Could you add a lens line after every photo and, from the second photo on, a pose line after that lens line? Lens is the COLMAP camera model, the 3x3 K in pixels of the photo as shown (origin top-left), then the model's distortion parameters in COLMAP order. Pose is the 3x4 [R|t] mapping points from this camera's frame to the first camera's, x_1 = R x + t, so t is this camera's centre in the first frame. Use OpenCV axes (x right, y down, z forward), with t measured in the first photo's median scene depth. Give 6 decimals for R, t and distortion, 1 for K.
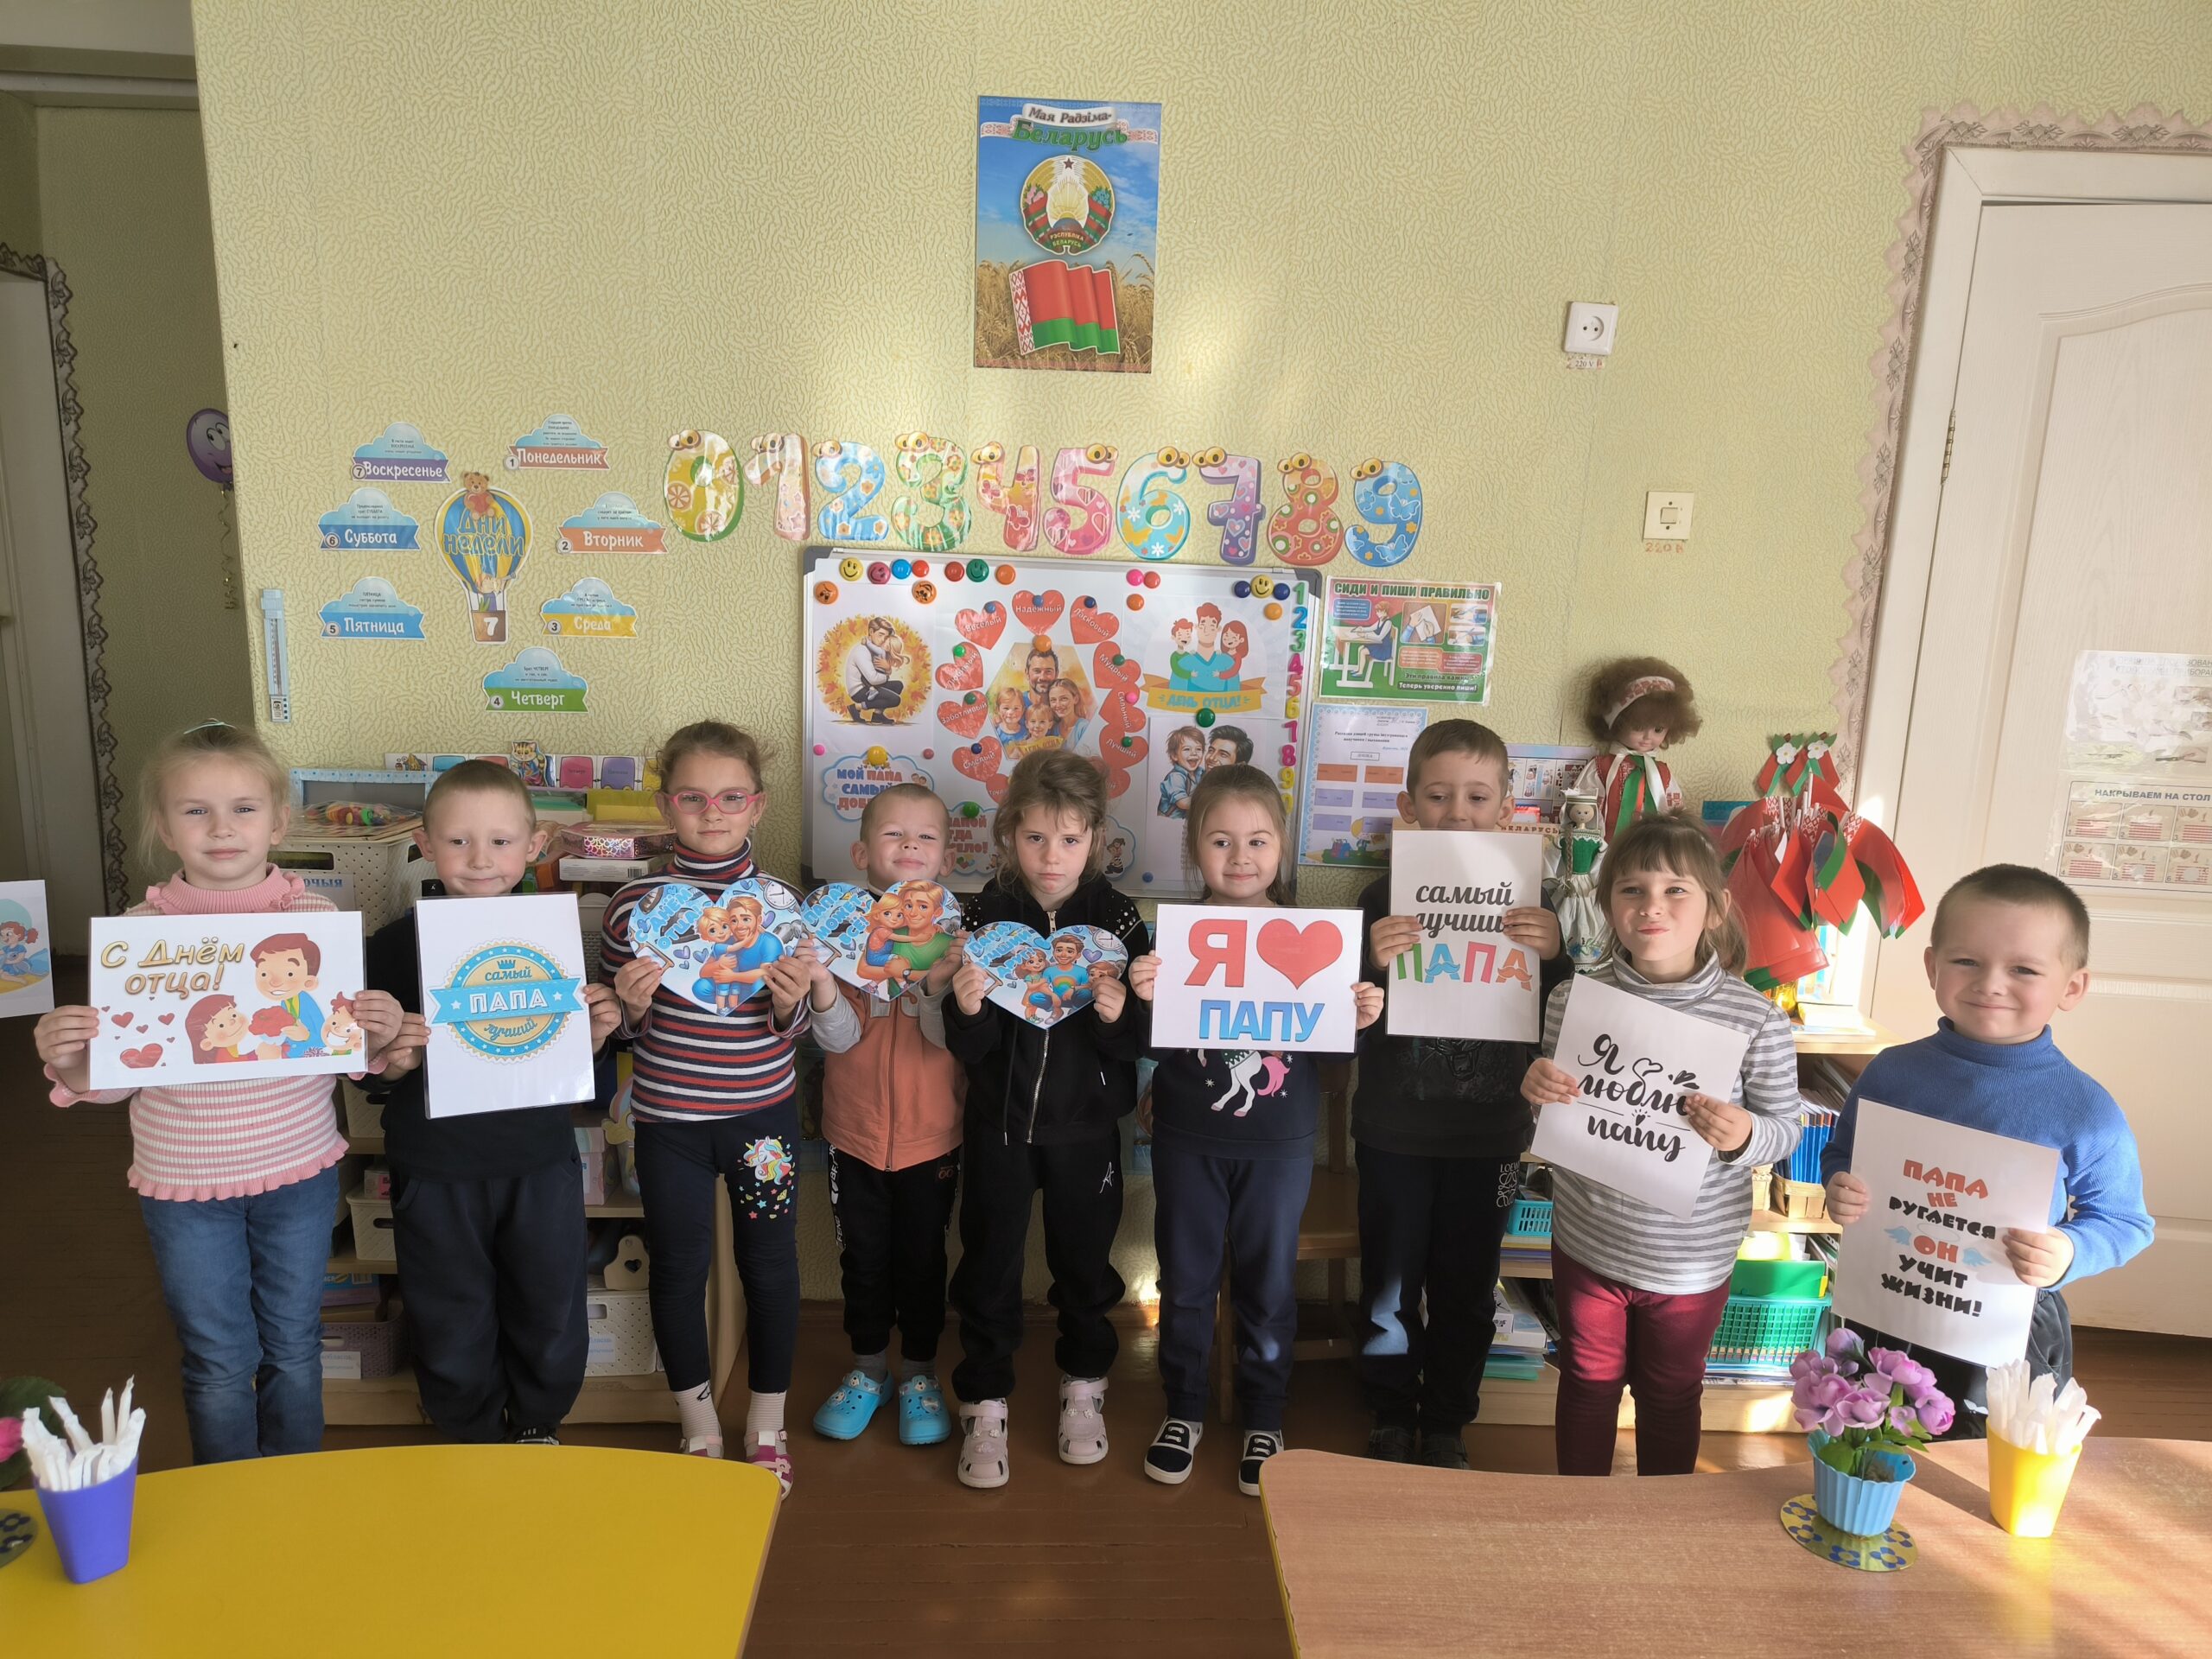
lens RADIAL K [[1580.6, 0, 1101.6], [0, 1580.6, 817.2], [0, 0, 1]] dist [0.004296, -0.001842]
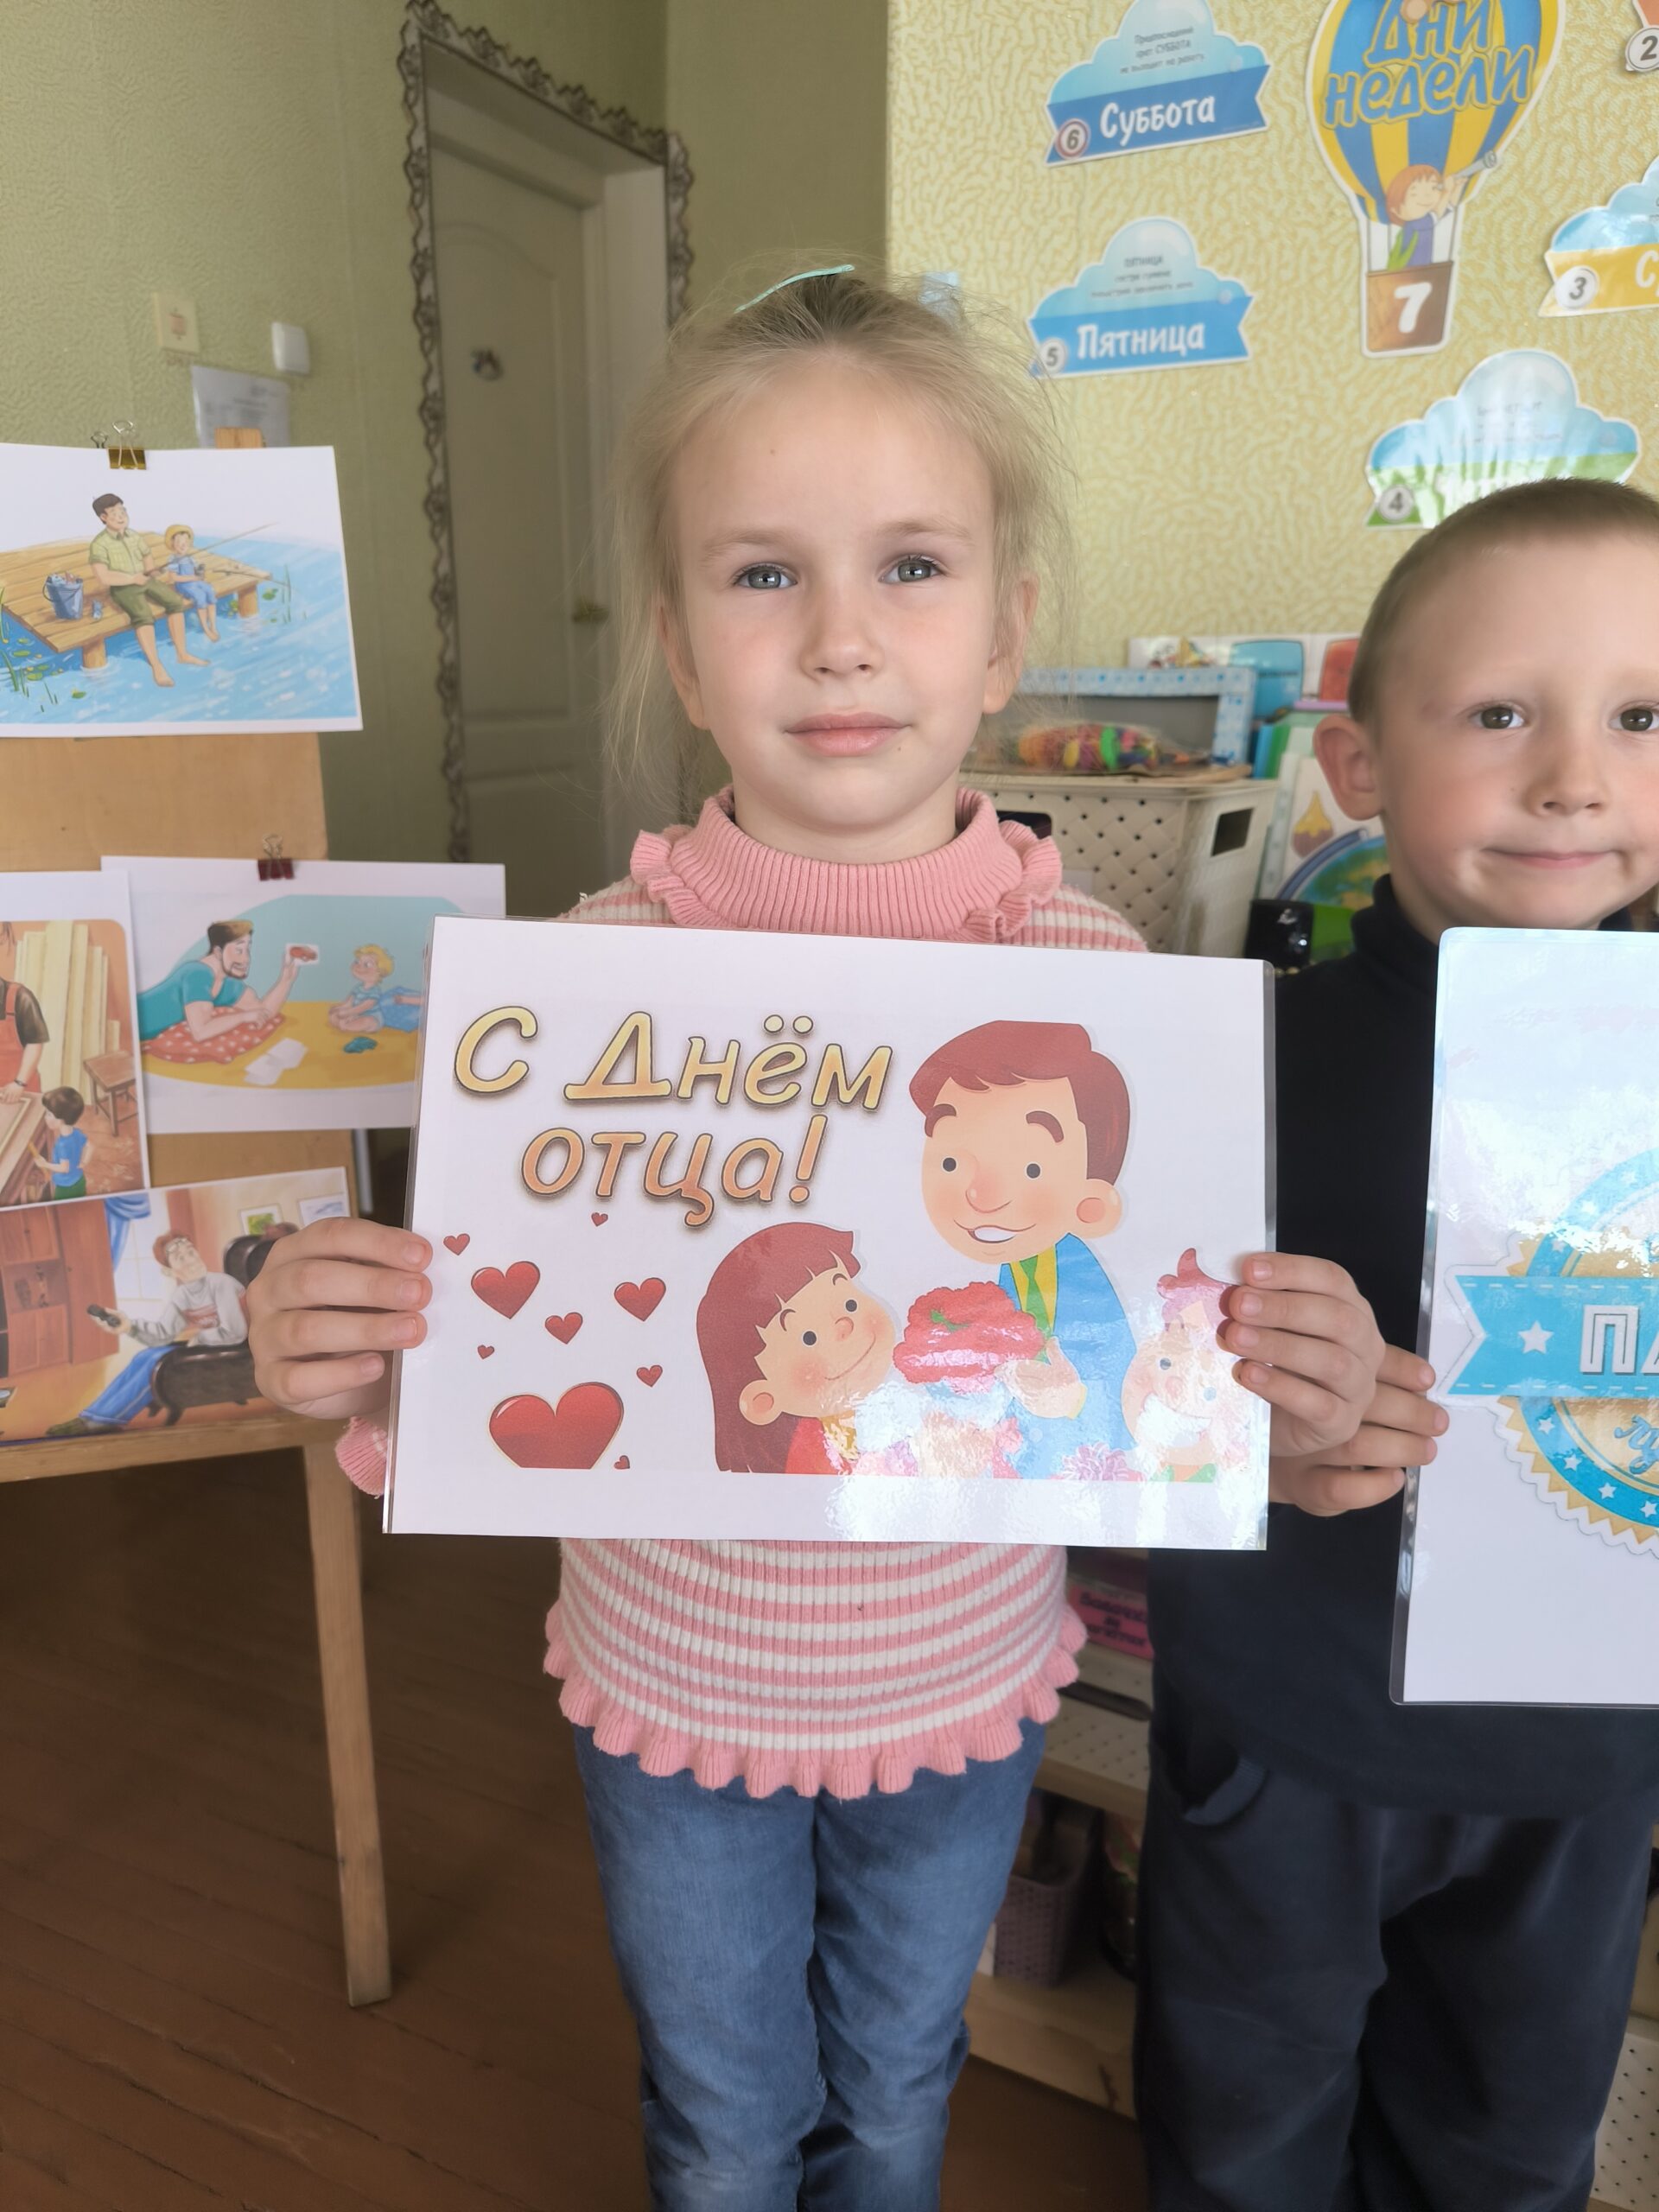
lens RADIAL K [[1549.6, 0, 829.5], [0, 1549.6, 1106.0], [0, 0, 1]] dist [-0.092346, -0.000315]
pose [[0.877058, 0.118050, -0.465653, -0.302561], [-0.050533, 0.986630, 0.154947, 0.034507], [0.477719, -0.112367, 0.871297, 0.539706]]
